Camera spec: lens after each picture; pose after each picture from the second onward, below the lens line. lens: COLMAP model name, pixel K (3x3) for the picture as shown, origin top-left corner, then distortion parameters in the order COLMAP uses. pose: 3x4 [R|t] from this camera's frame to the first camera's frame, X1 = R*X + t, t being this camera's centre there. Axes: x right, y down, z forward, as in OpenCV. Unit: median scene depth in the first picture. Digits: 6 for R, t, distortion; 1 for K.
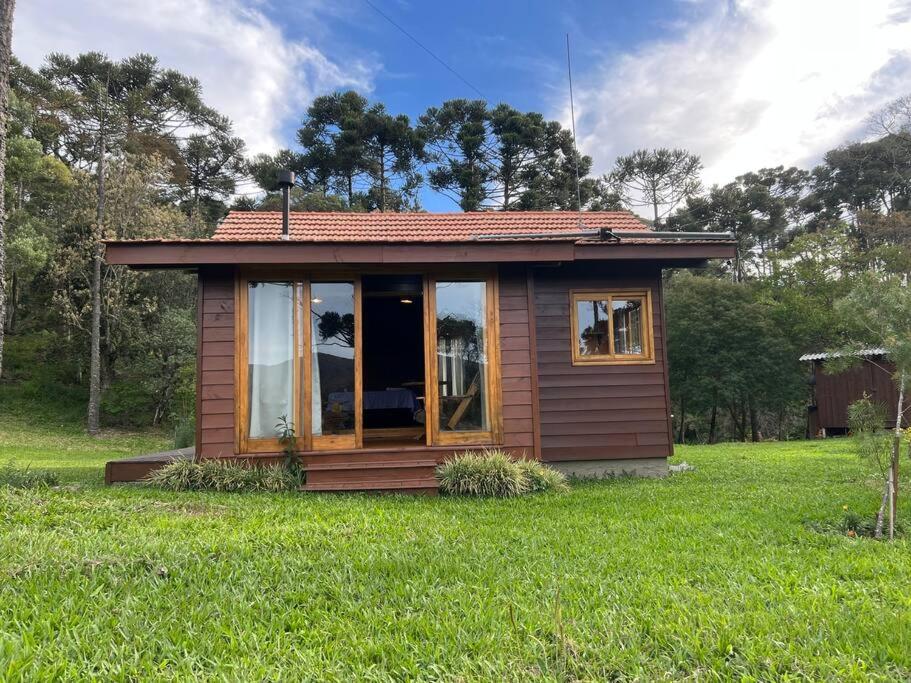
lens RADIAL K [[692.7, 0, 455.5], [0, 692.7, 341.5], [0, 0, 1]] dist [0.033465, -0.001245]
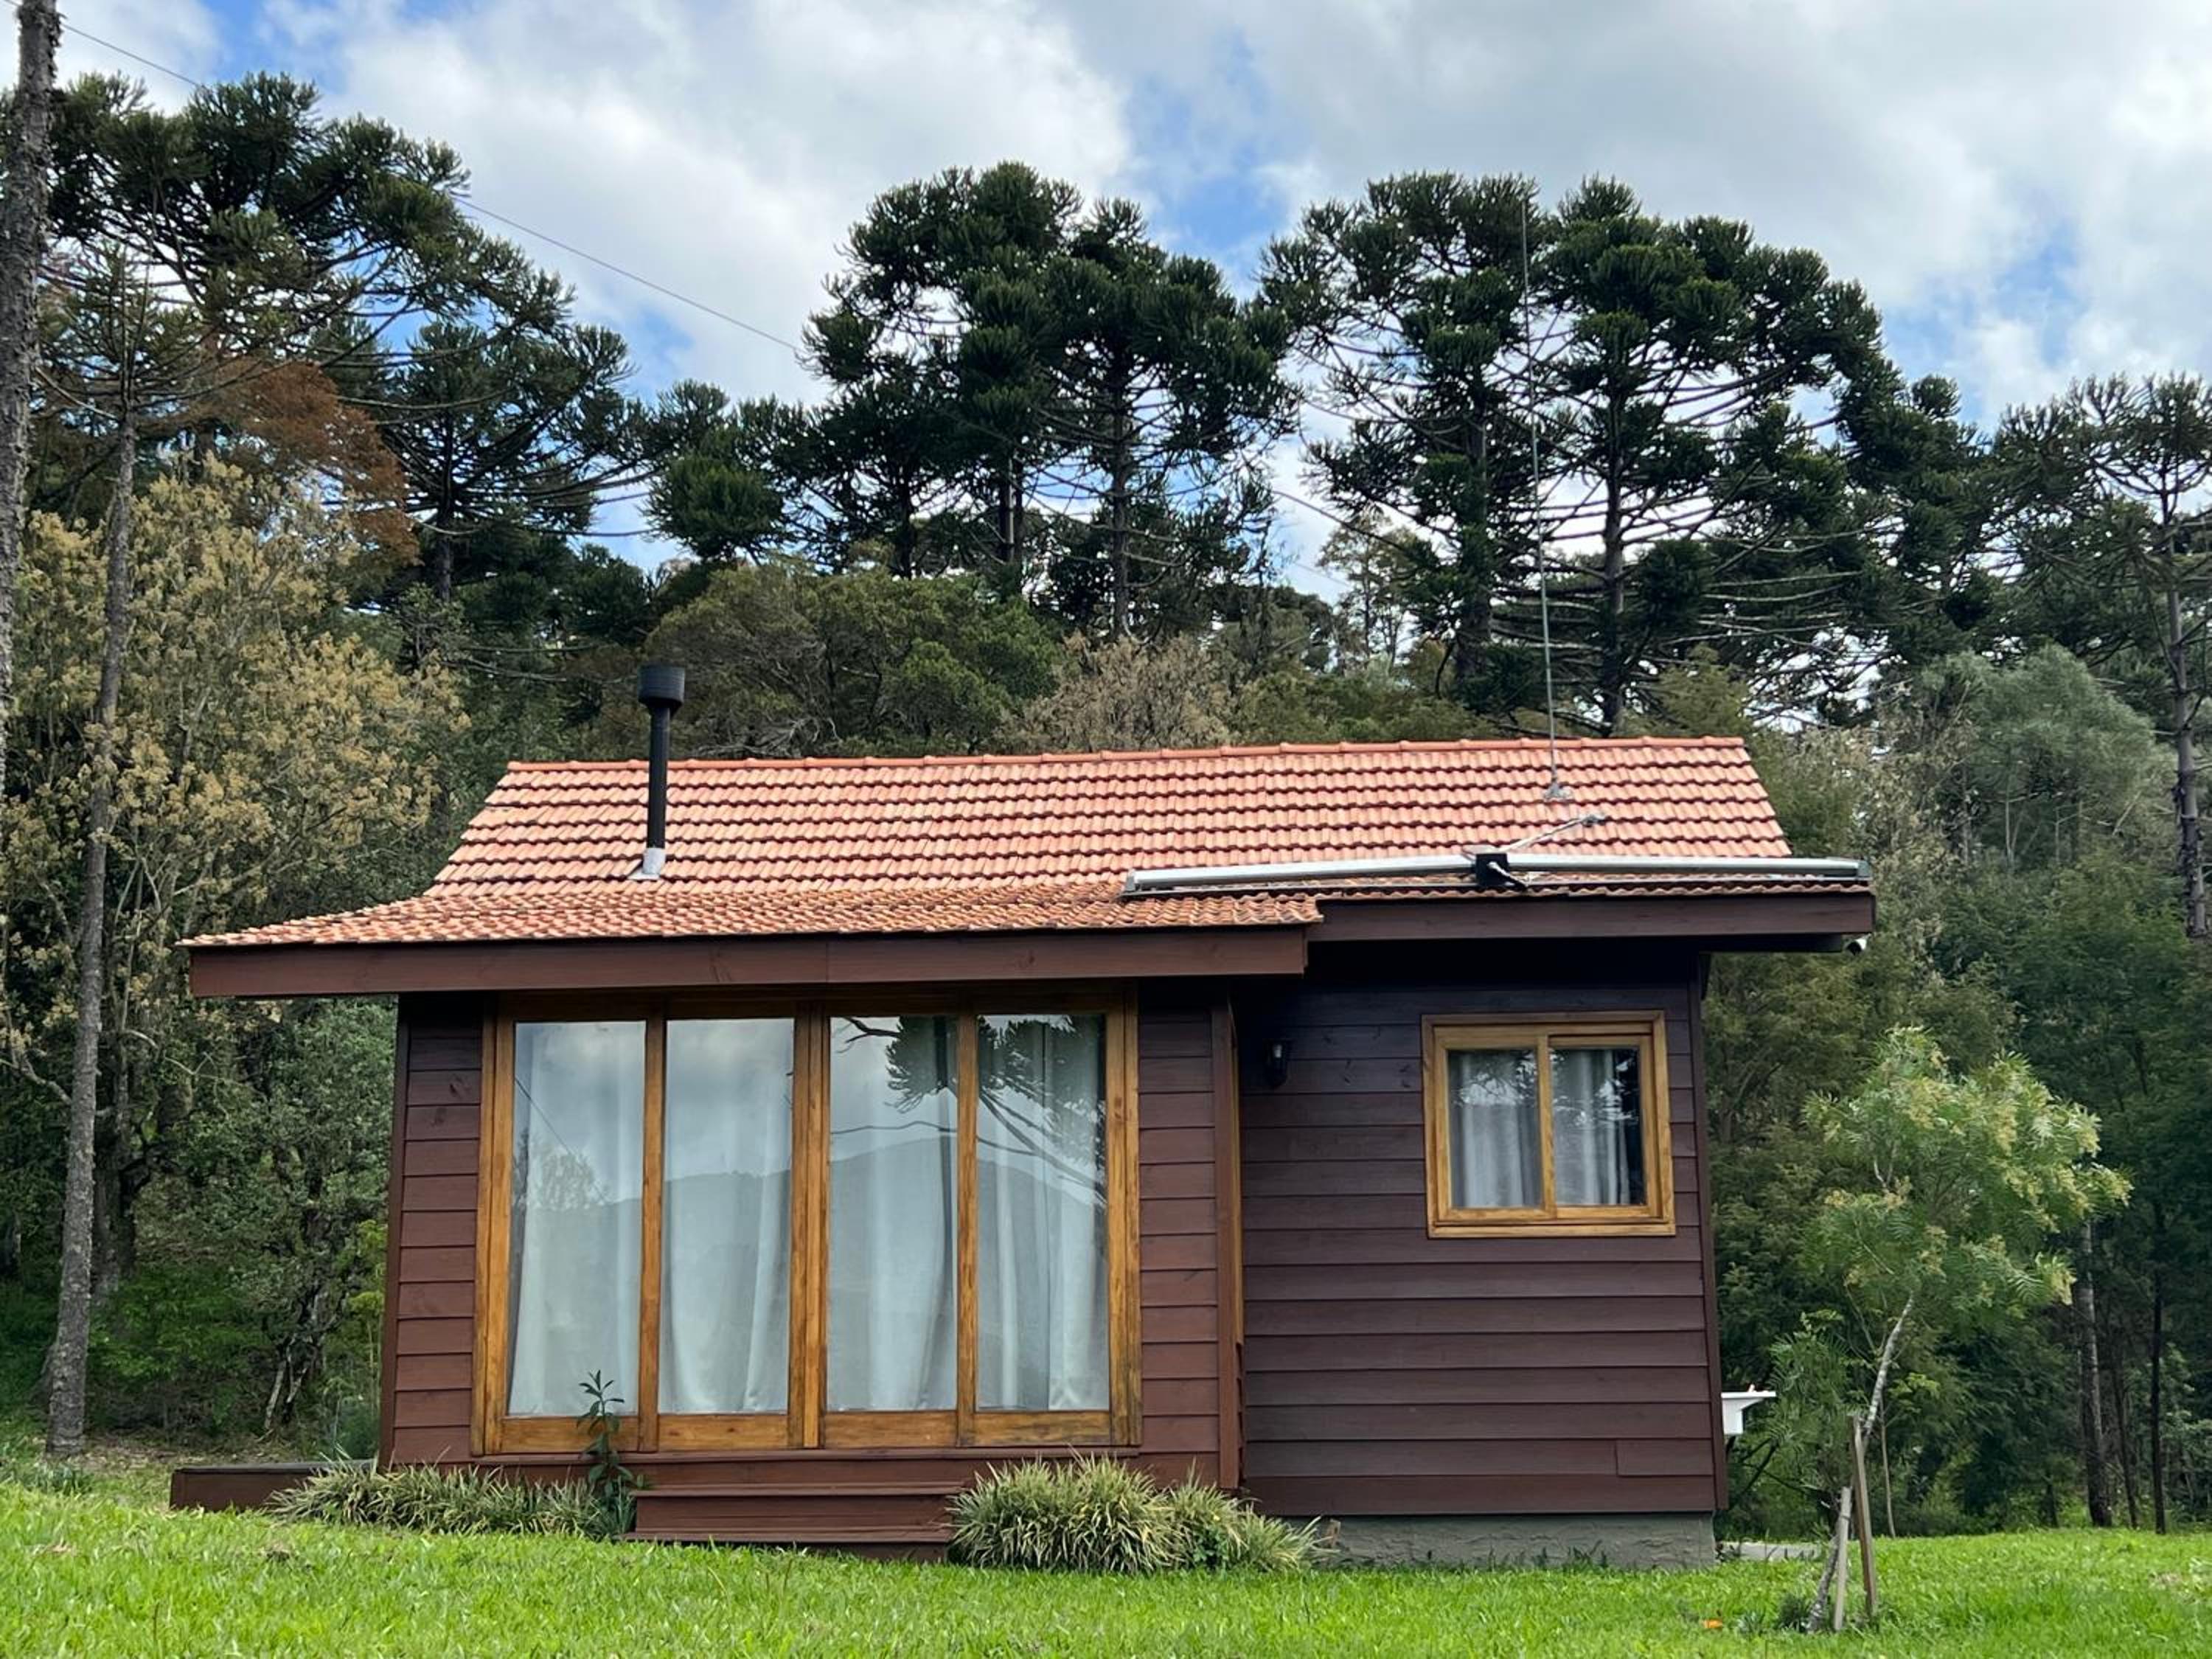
lens RADIAL K [[3125.4, 0, 1106.0], [0, 3125.4, 829.5], [0, 0, 1]] dist [0.105570, -0.034789]
pose [[0.988918, -0.009415, -0.148165, 0.076052], [-0.003126, 0.996446, -0.084178, -0.011380], [0.148431, 0.083708, 0.985374, -0.184702]]
